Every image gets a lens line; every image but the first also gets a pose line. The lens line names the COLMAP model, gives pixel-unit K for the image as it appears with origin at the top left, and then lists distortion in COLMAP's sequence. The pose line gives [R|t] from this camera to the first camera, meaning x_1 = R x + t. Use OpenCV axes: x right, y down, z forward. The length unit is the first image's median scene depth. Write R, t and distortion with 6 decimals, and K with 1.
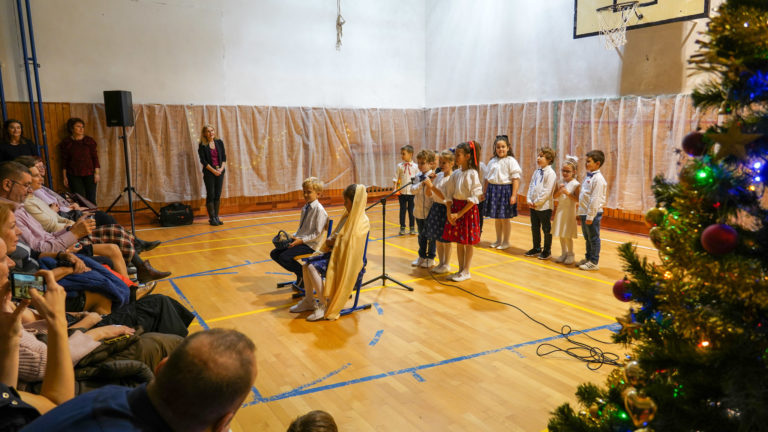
lens RADIAL K [[511.7, 0, 386.8], [0, 511.7, 214.7], [0, 0, 1]] dist [-0.031510, 0.018705]
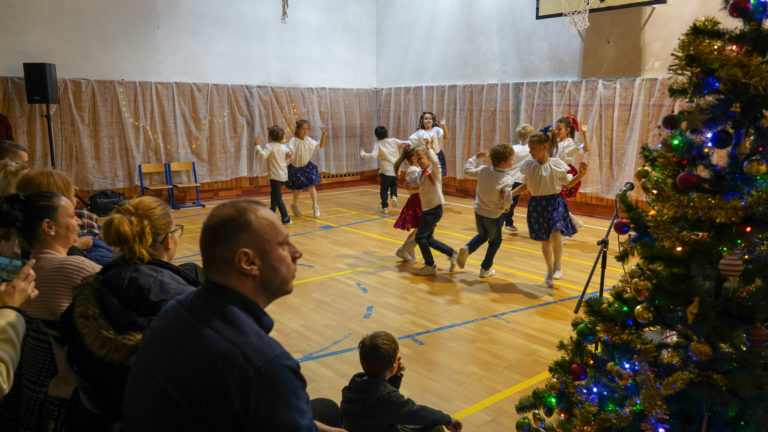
lens RADIAL K [[583.8, 0, 387.9], [0, 583.8, 214.8], [0, 0, 1]] dist [-0.001772, 0.004099]
pose [[0.991981, -0.012862, 0.125733, -0.061148], [0.011483, 0.999866, 0.011686, 0.014541], [-0.125867, -0.010149, 0.991995, -0.084593]]
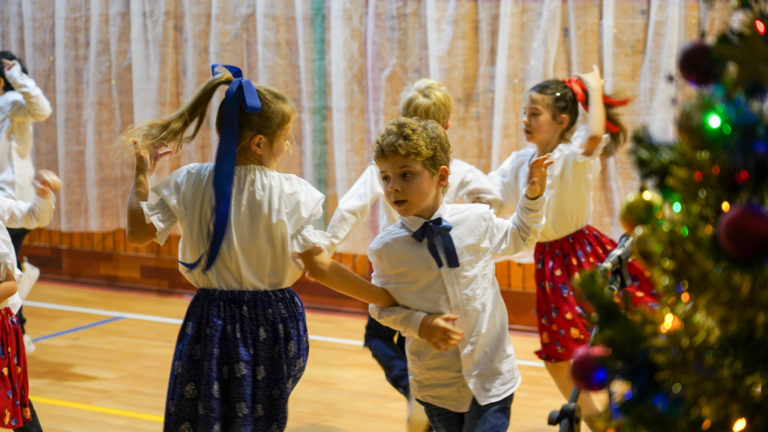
lens RADIAL K [[1901.1, 0, 381.3], [0, 1901.1, 213.4], [0, 0, 1]] dist [-0.018550, 0.000000]
pose [[0.933616, -0.037836, 0.356271, -0.057046], [0.059854, 0.996905, -0.050976, 0.013338], [-0.353240, 0.068916, 0.932991, -0.099637]]
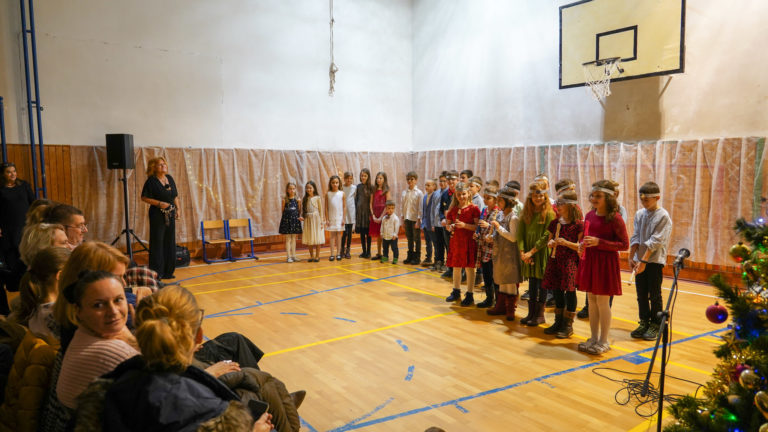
lens RADIAL K [[511.7, 0, 387.6], [0, 511.7, 214.7], [0, 0, 1]] dist [-0.031510, 0.018705]
pose [[0.997949, -0.003603, 0.063914, -0.062935], [0.008631, 0.996872, -0.078564, 0.000355], [-0.063431, 0.078954, 0.994858, -0.027146]]
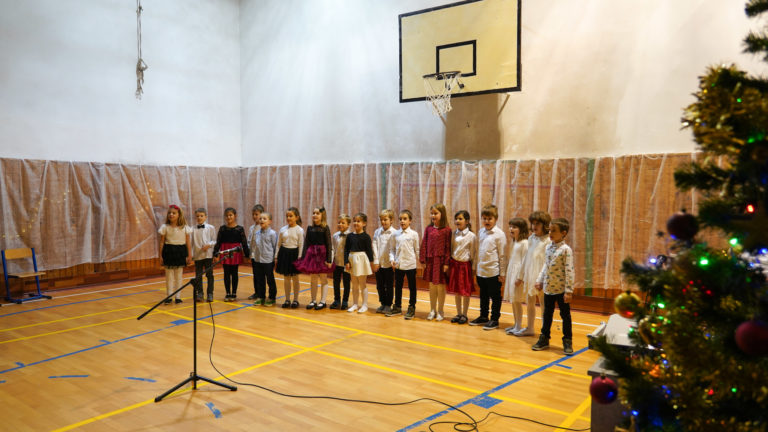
lens RADIAL K [[545.3, 0, 382.5], [0, 545.3, 216.4], [0, 0, 1]] dist [-0.016280, 0.018284]
pose [[0.939046, -0.007160, 0.343716, -0.034008], [0.046442, 0.993261, -0.106191, -0.010661], [-0.340639, 0.115681, 0.933050, 0.035282]]
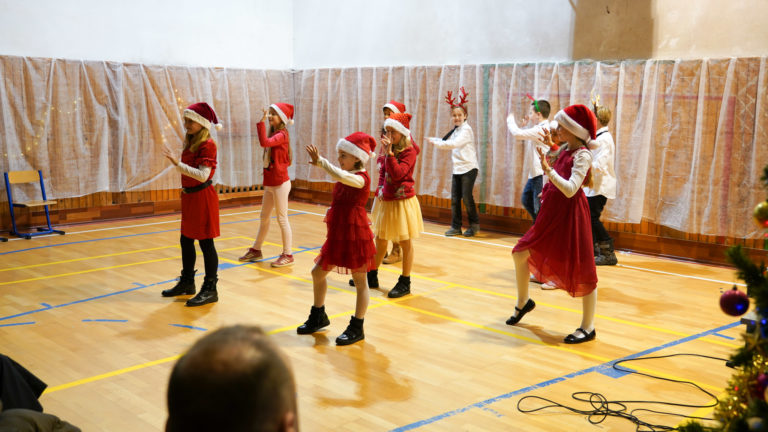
lens RADIAL K [[763.9, 0, 386.0], [0, 763.9, 212.2], [0, 0, 1]] dist [0.031084, 0.000000]
pose [[0.973400, -0.014404, 0.228657, -0.060865], [0.019003, 0.999659, -0.017922, 0.002017], [-0.228321, 0.021791, 0.973342, -0.016826]]
